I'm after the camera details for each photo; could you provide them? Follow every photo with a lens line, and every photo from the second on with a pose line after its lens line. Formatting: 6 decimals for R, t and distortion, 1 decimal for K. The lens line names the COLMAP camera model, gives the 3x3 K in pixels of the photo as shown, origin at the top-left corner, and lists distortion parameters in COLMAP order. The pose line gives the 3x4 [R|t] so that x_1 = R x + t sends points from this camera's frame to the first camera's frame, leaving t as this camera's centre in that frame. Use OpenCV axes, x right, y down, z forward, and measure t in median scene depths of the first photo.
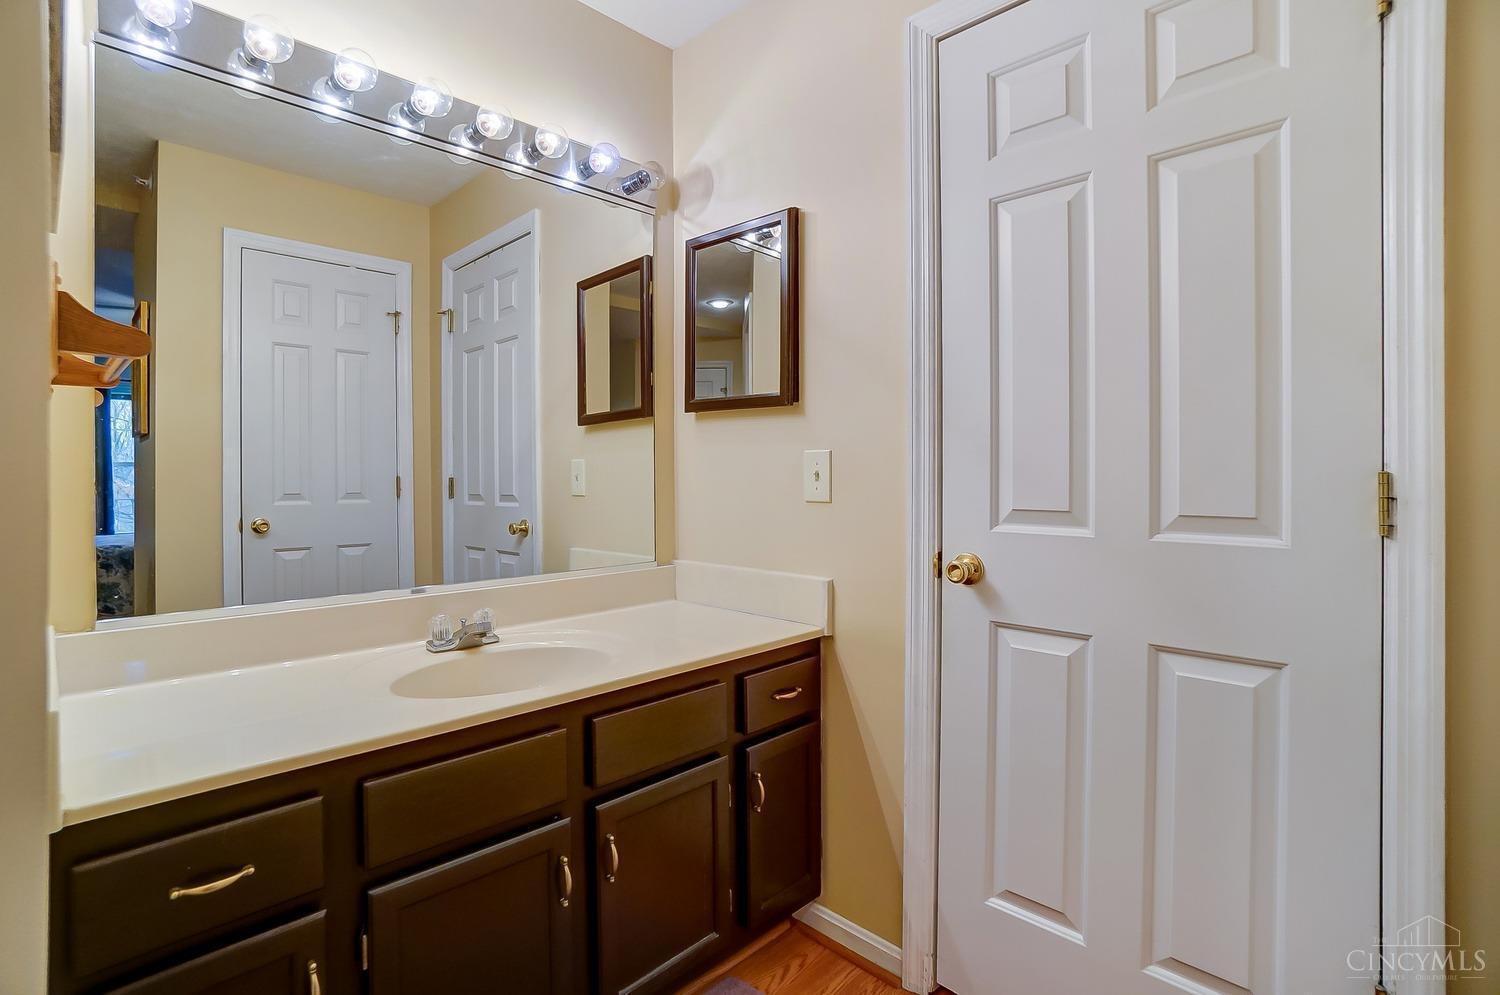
lens RADIAL K [[714.7, 0, 731.1], [0, 714.7, 476.1], [0, 0, 1]] dist [-0.056777, 0.027978]
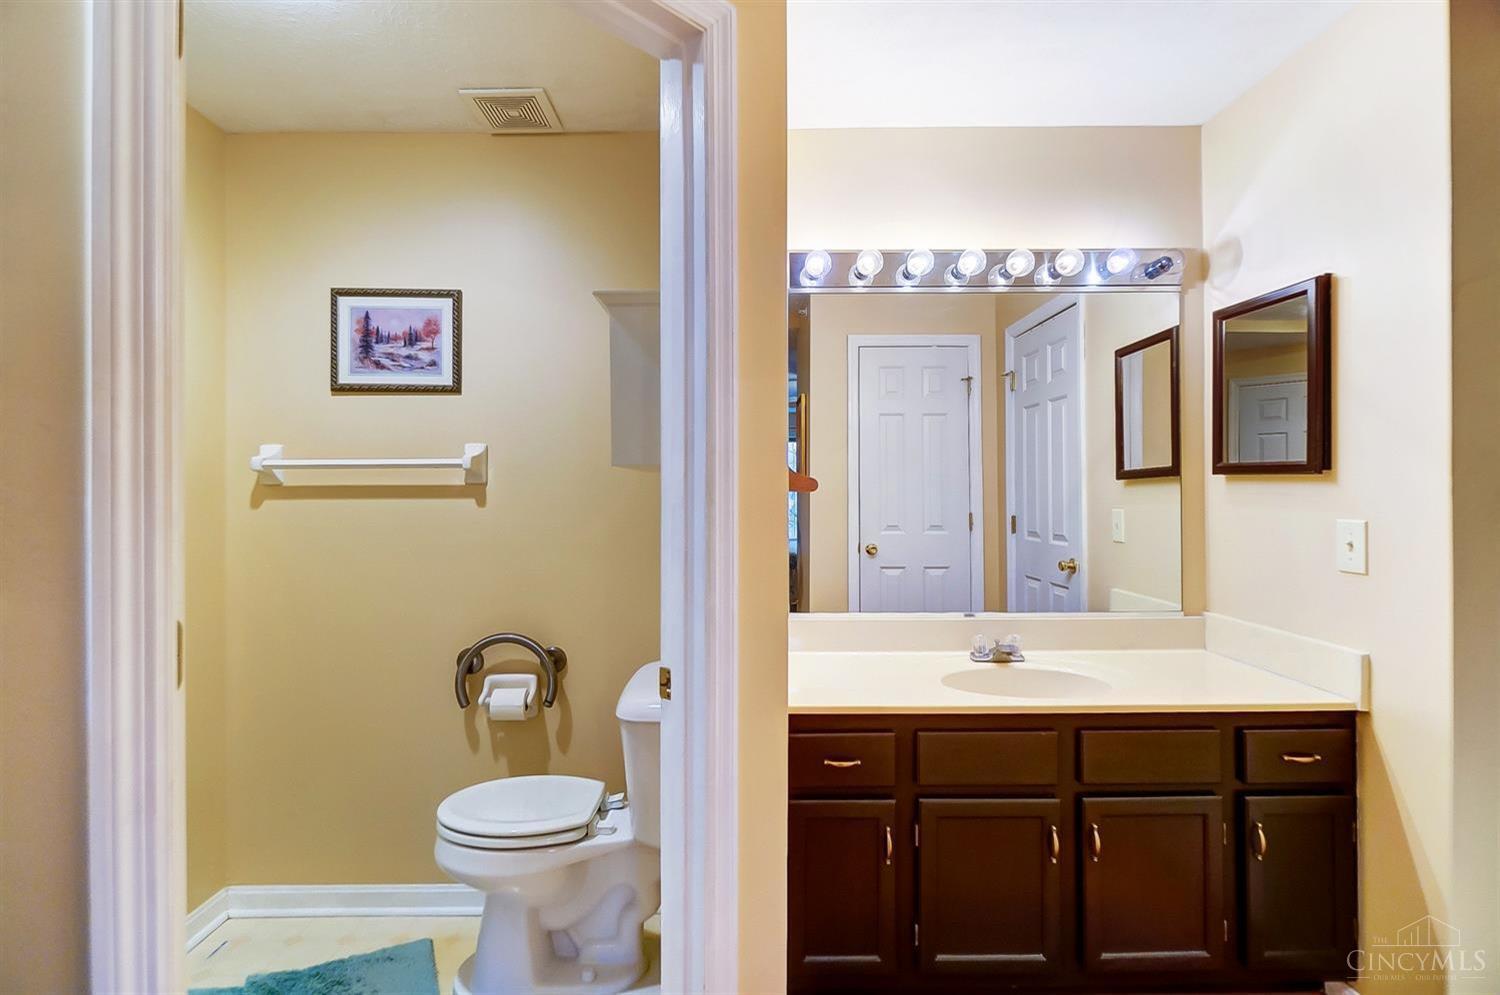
lens RADIAL K [[692.7, 0, 750.0], [0, 692.7, 497.5], [0, 0, 1]] dist [-0.000771, 0.000026]
pose [[0.718075, 0.003103, -0.695959, 0.160072], [-0.000609, 0.999992, 0.003830, -0.059361], [0.695966, -0.002327, 0.718071, -0.219504]]
